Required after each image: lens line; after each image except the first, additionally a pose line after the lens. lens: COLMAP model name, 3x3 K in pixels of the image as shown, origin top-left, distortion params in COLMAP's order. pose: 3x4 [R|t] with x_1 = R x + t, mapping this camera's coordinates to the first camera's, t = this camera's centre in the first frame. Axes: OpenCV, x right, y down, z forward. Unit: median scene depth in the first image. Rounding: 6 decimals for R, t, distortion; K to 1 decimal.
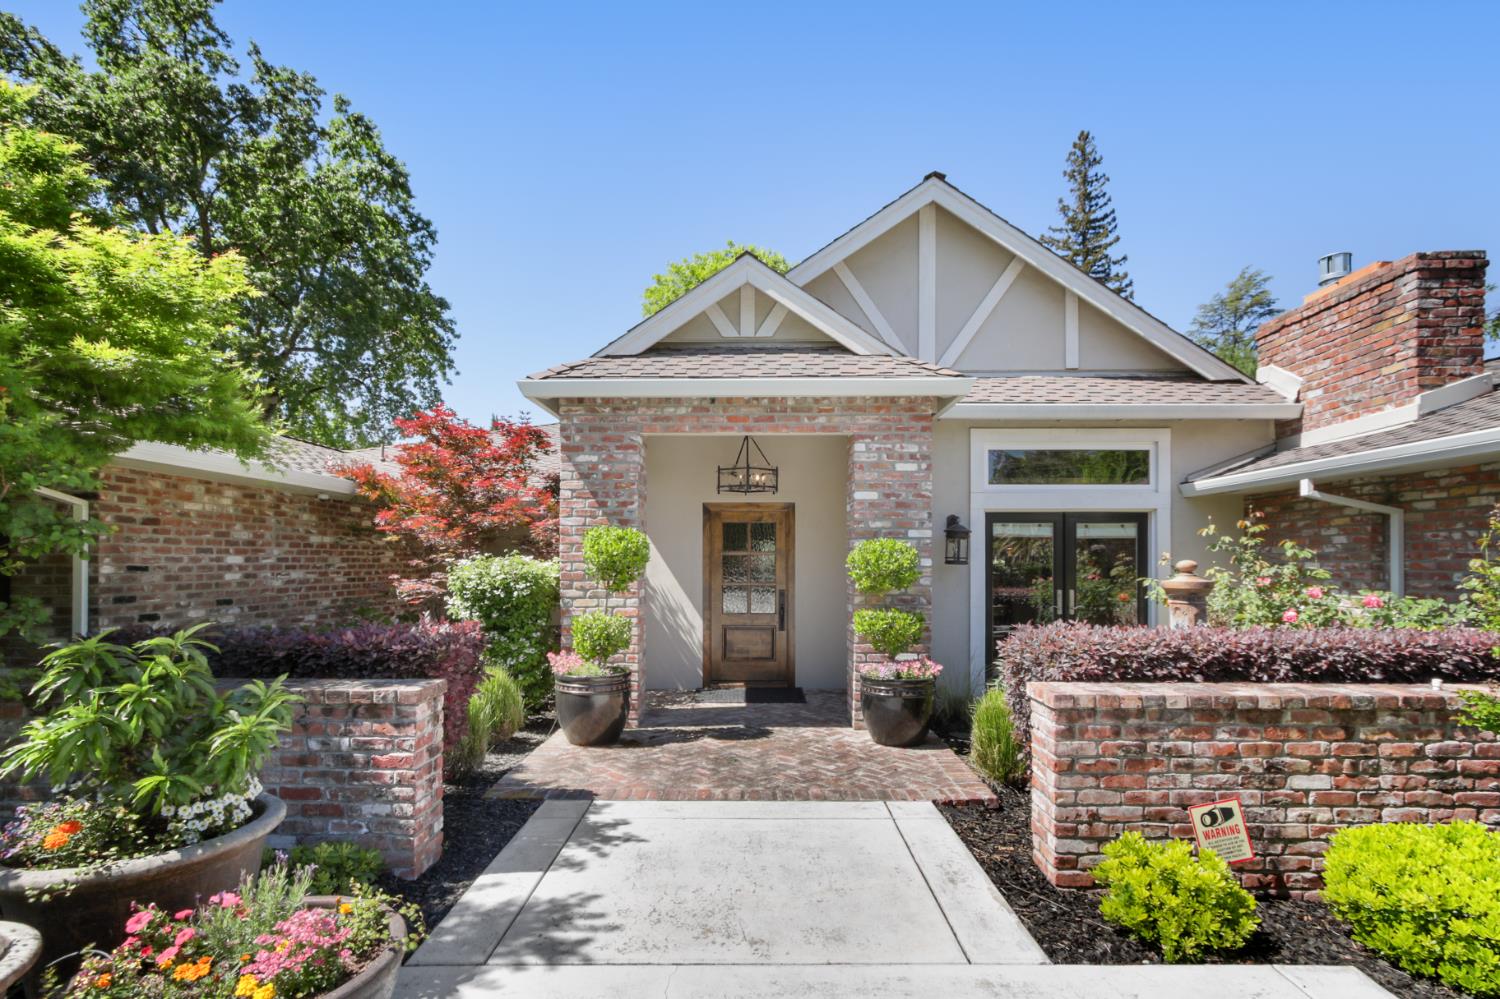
lens RADIAL K [[753.5, 0, 747.7], [0, 753.5, 550.5], [0, 0, 1]] dist [0.000403, -0.000054]
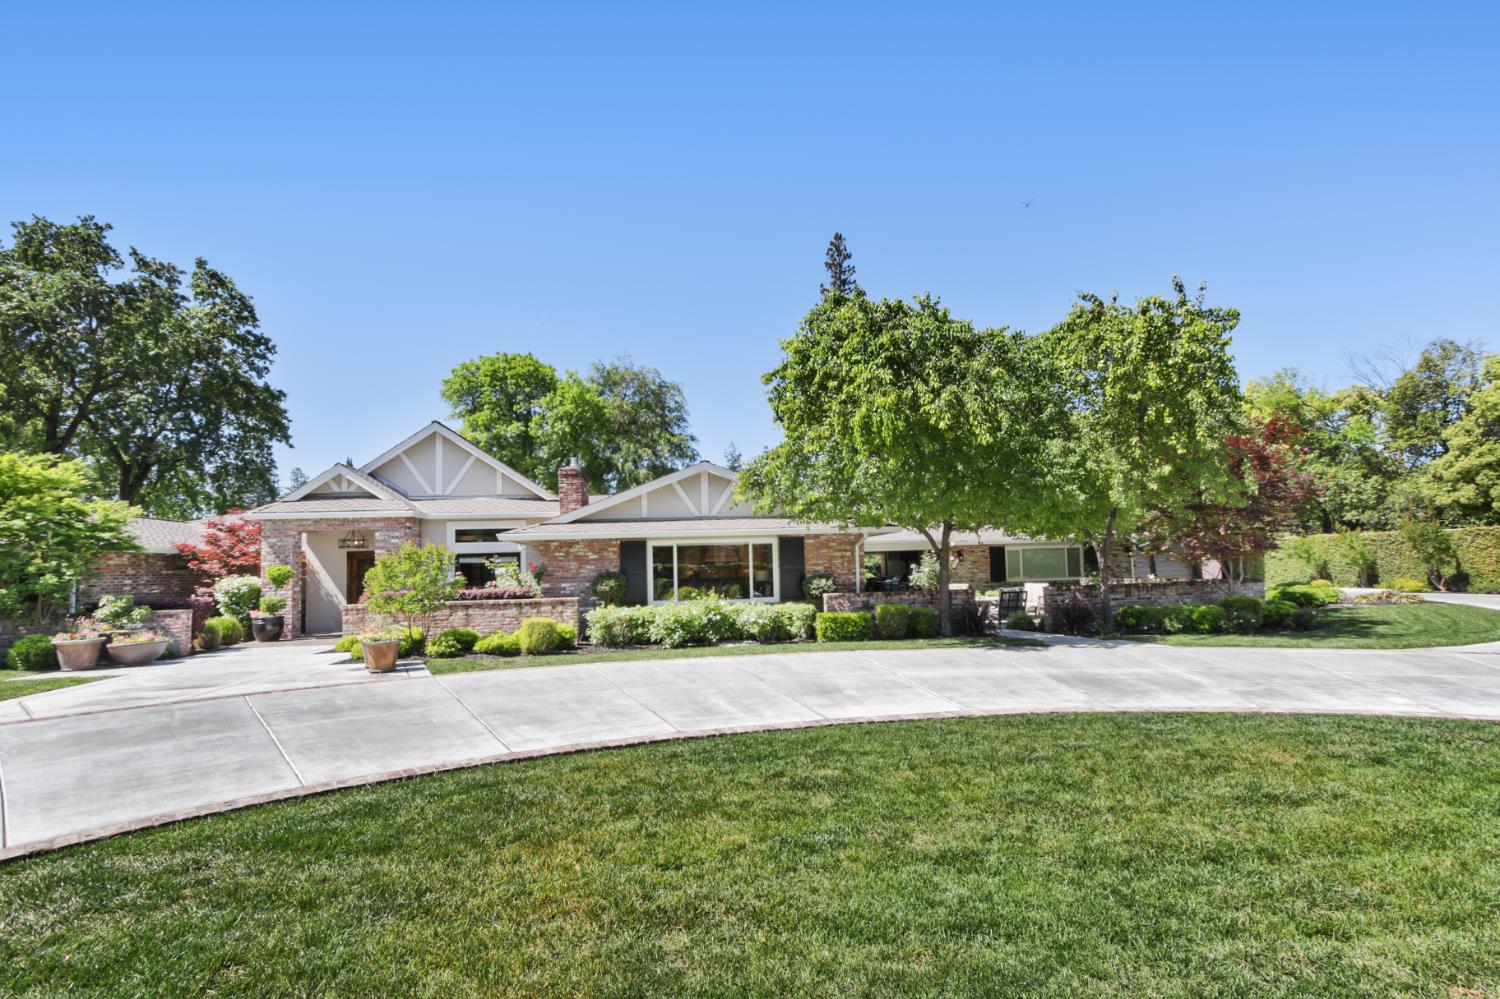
lens RADIAL K [[712.8, 0, 750.8], [0, 712.8, 523.3], [0, 0, 1]] dist [-0.001447, -0.001813]
pose [[0.989473, -0.020081, 0.143320, 0.956369], [0.026897, 0.998589, -0.045781, -0.016539], [-0.142198, 0.049154, 0.988617, -1.517889]]
